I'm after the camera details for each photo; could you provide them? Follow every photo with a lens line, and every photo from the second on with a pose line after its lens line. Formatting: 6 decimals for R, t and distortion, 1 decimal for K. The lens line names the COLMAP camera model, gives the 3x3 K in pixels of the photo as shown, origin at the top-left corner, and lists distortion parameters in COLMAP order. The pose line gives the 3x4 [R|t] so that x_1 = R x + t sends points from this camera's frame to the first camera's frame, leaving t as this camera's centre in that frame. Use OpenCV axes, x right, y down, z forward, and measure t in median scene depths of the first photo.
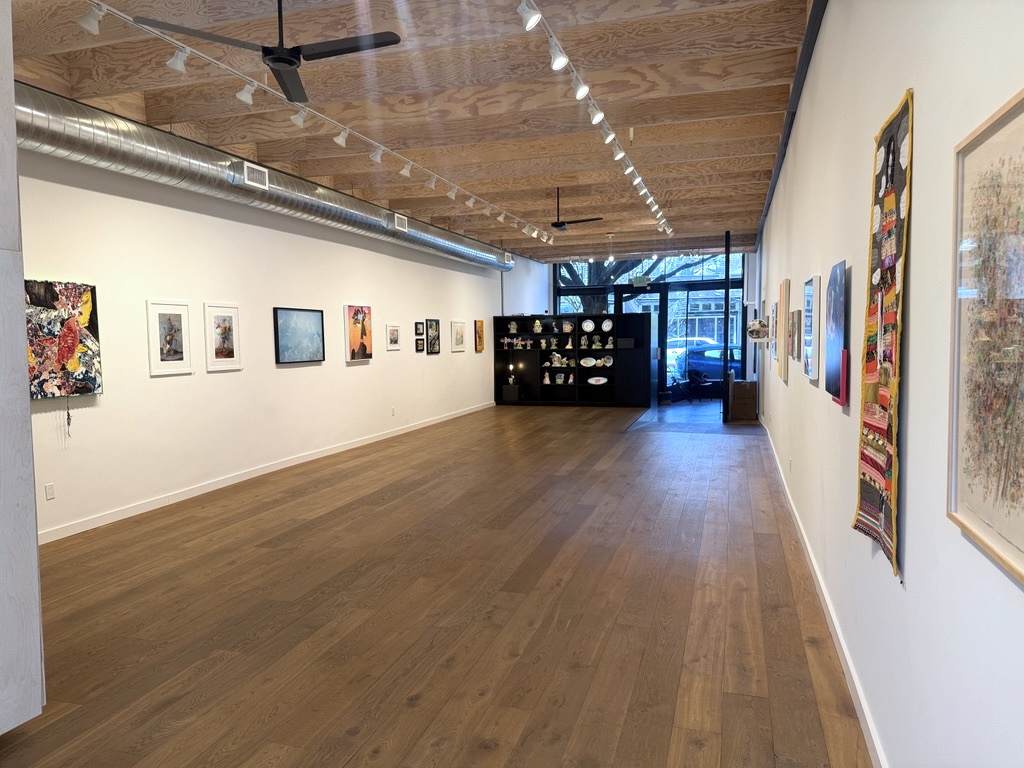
lens RADIAL K [[716.0, 0, 512.7], [0, 716.0, 383.1], [0, 0, 1]] dist [0.001902, 0.000321]
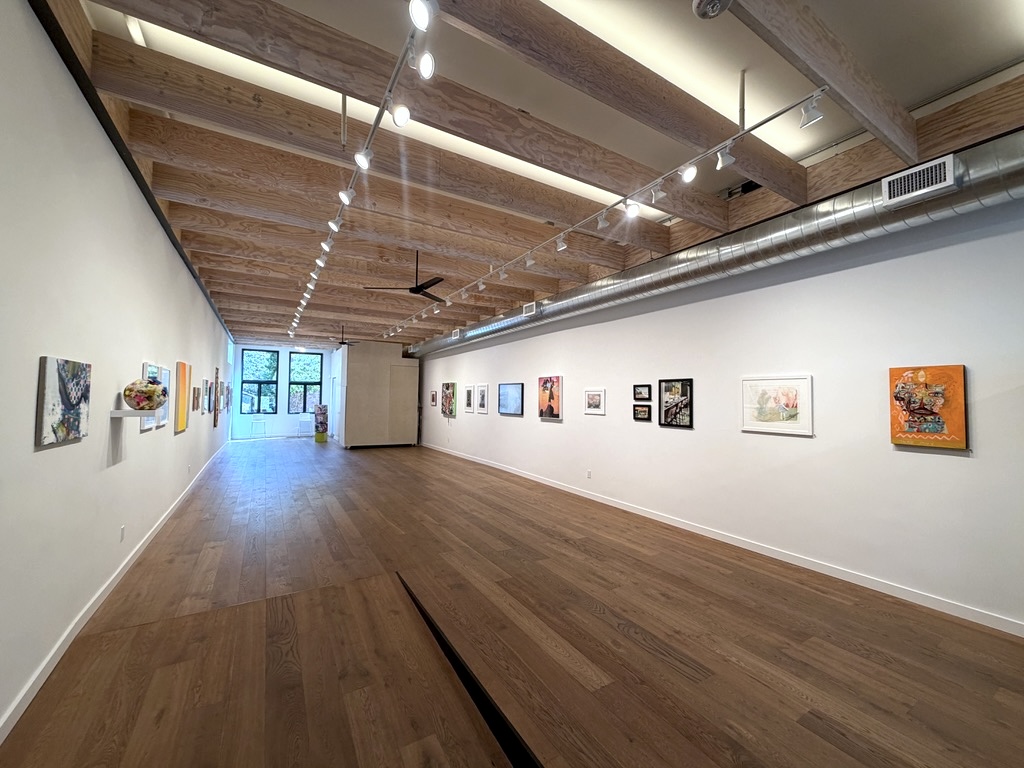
lens RADIAL K [[408.6, 0, 514.6], [0, 408.6, 387.5], [0, 0, 1]] dist [0.000656, 0.000001]
pose [[-0.665382, -0.018014, -0.746285, 0.378547], [-0.054320, 0.998227, 0.024335, -0.102041], [0.744524, 0.056730, -0.665181, 1.438857]]
